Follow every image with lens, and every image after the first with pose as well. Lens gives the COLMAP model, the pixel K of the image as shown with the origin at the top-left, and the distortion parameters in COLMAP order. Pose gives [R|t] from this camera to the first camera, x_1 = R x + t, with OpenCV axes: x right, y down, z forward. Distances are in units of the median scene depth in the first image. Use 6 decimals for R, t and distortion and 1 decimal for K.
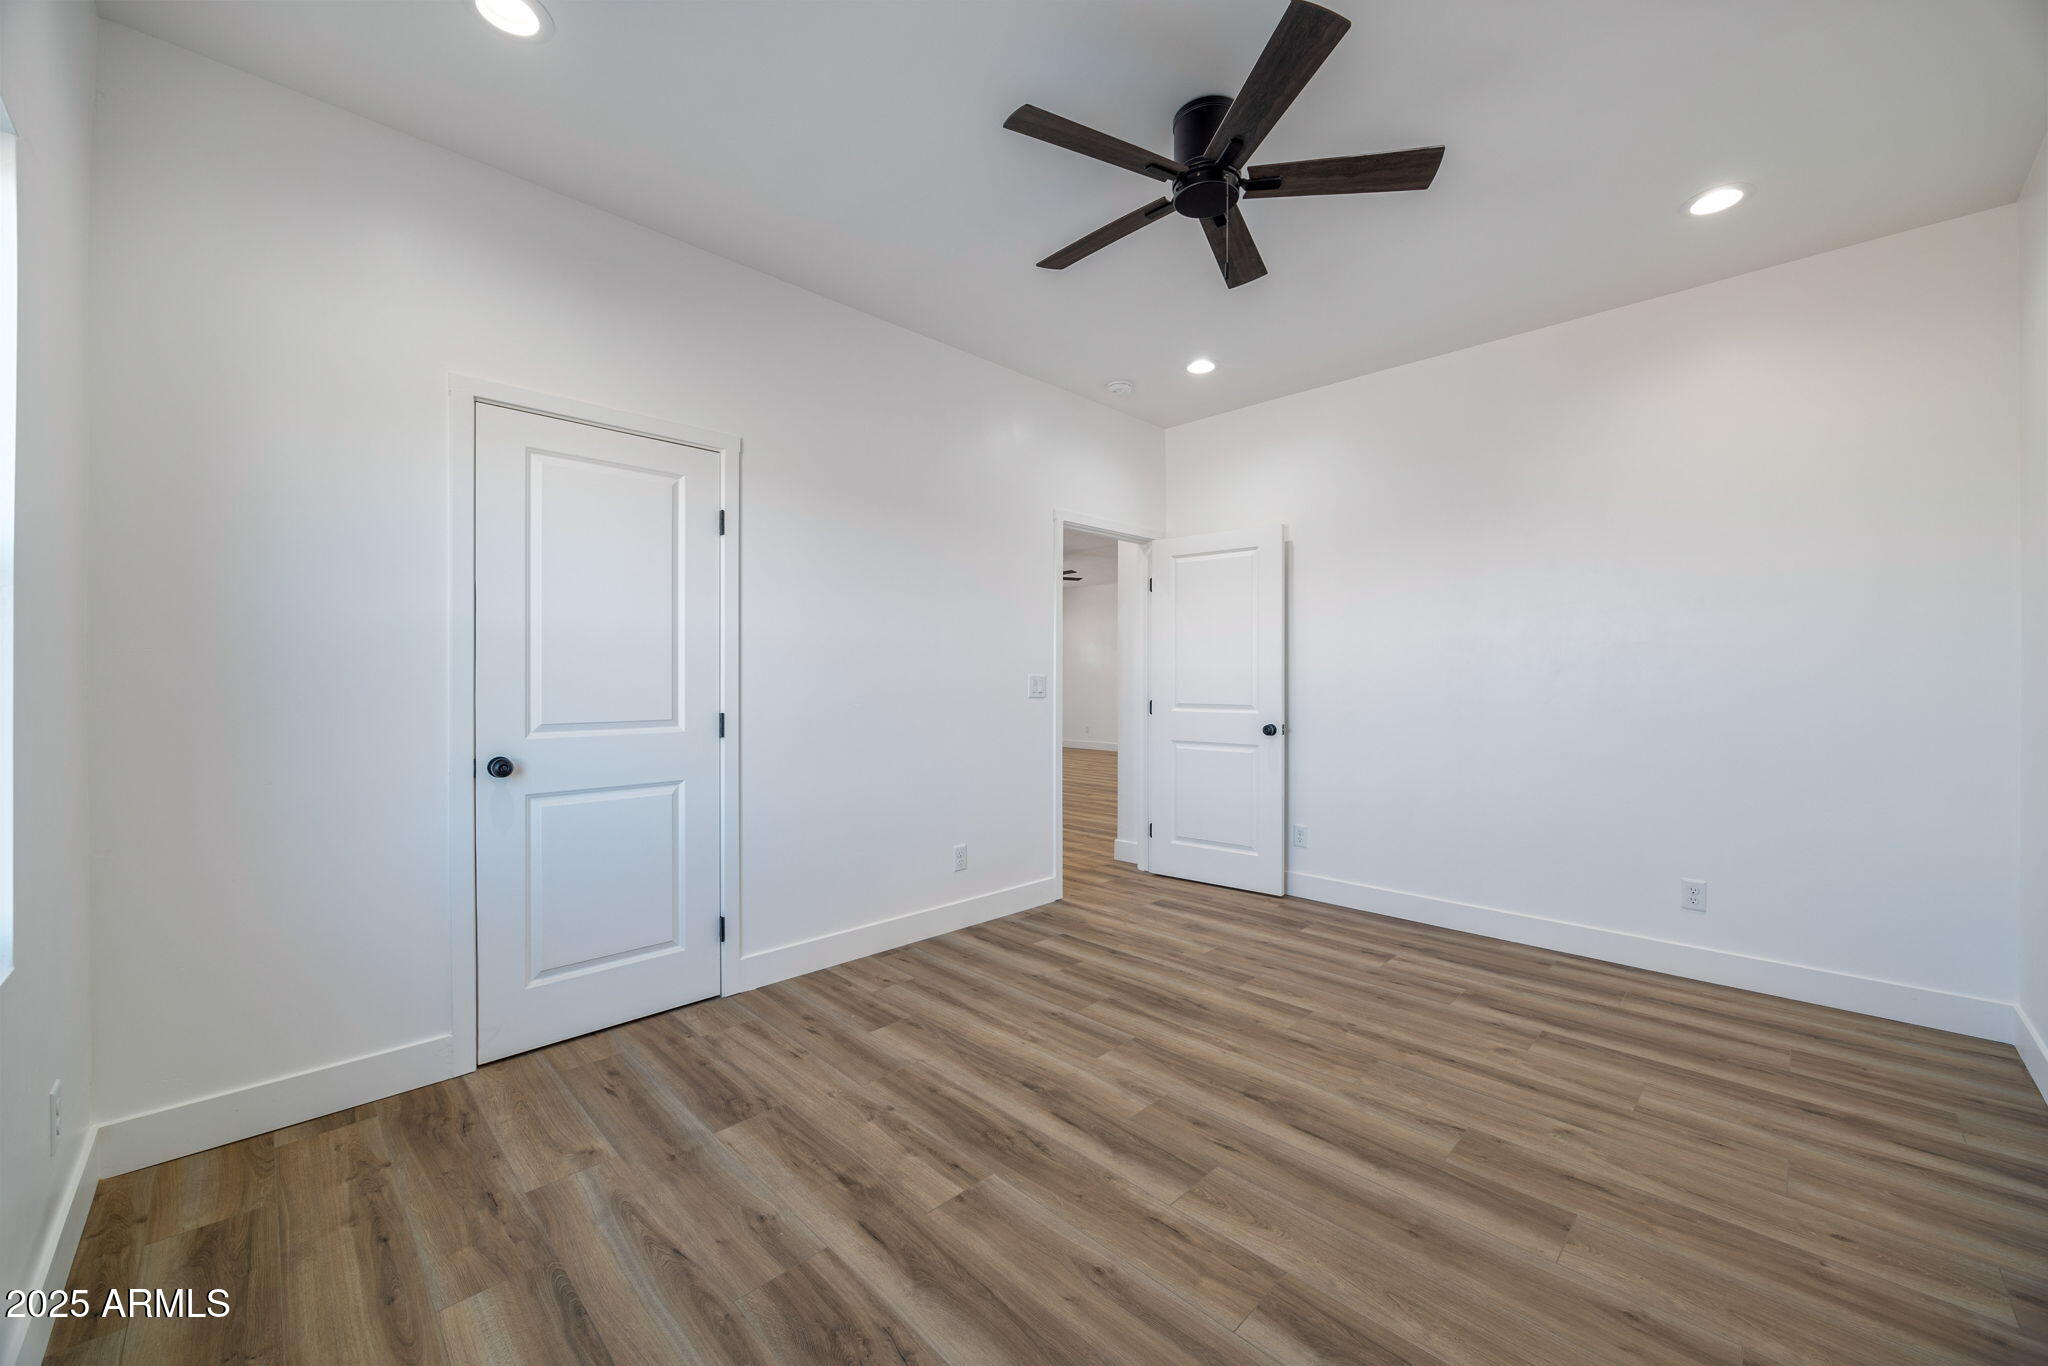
lens RADIAL K [[739.9, 0, 1024.0], [0, 739.9, 683.0], [0, 0, 1]] dist [0.000473, 0.000023]
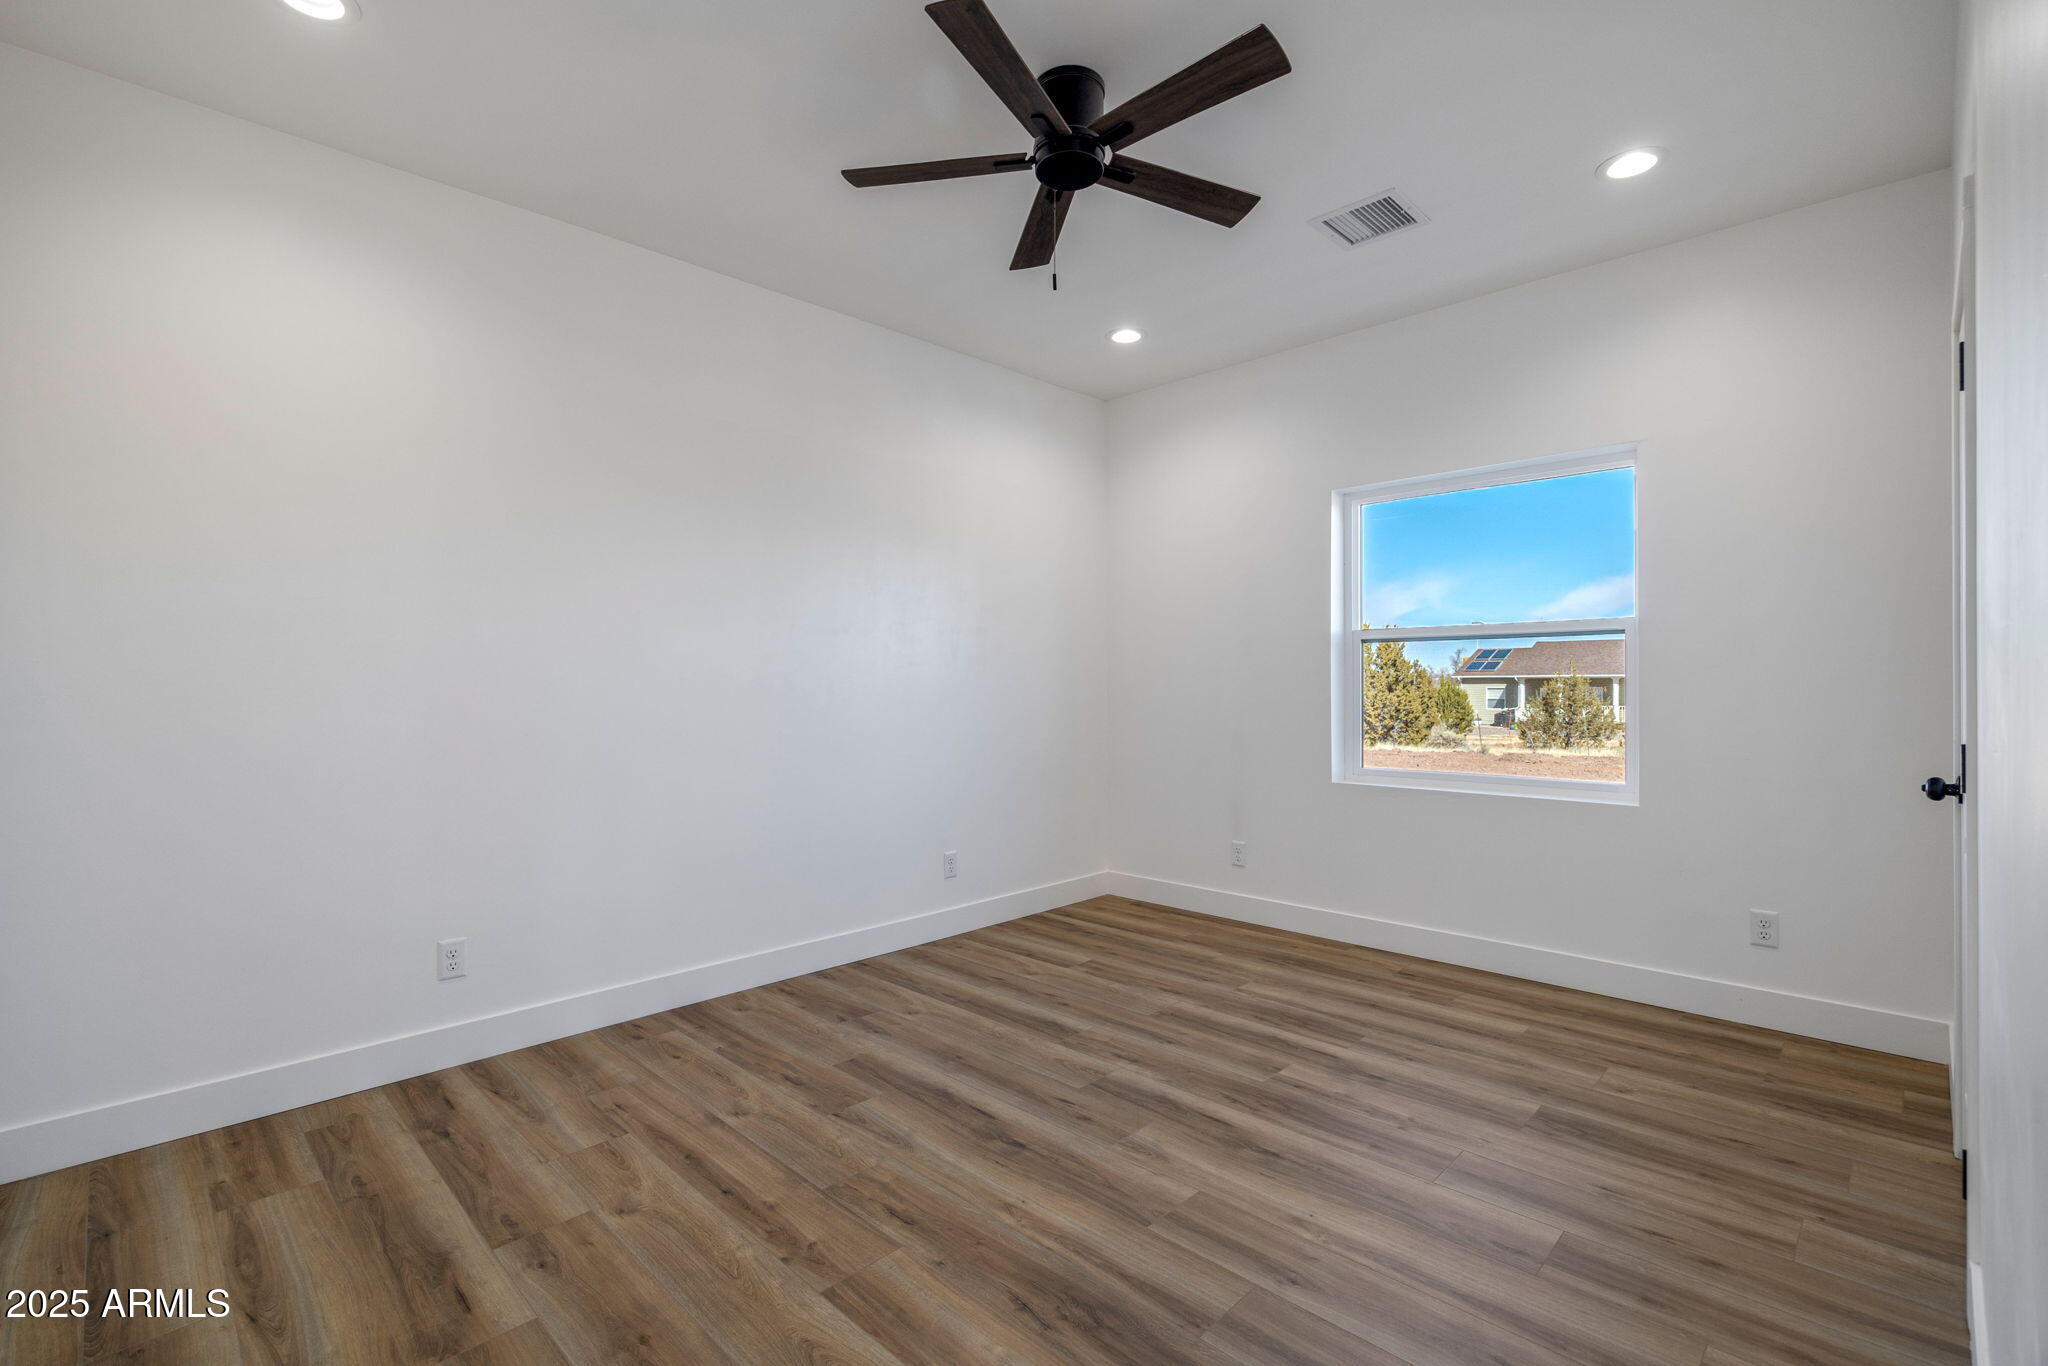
lens RADIAL K [[923.6, 0, 1034.4], [0, 923.6, 685.3], [0, 0, 1]] dist [-0.008123, -0.000789]
pose [[-0.999613, 0.006163, -0.027142, 0.323447], [0.005971, 0.999957, 0.007144, -0.007921], [0.027185, 0.006979, -0.999606, 2.173574]]
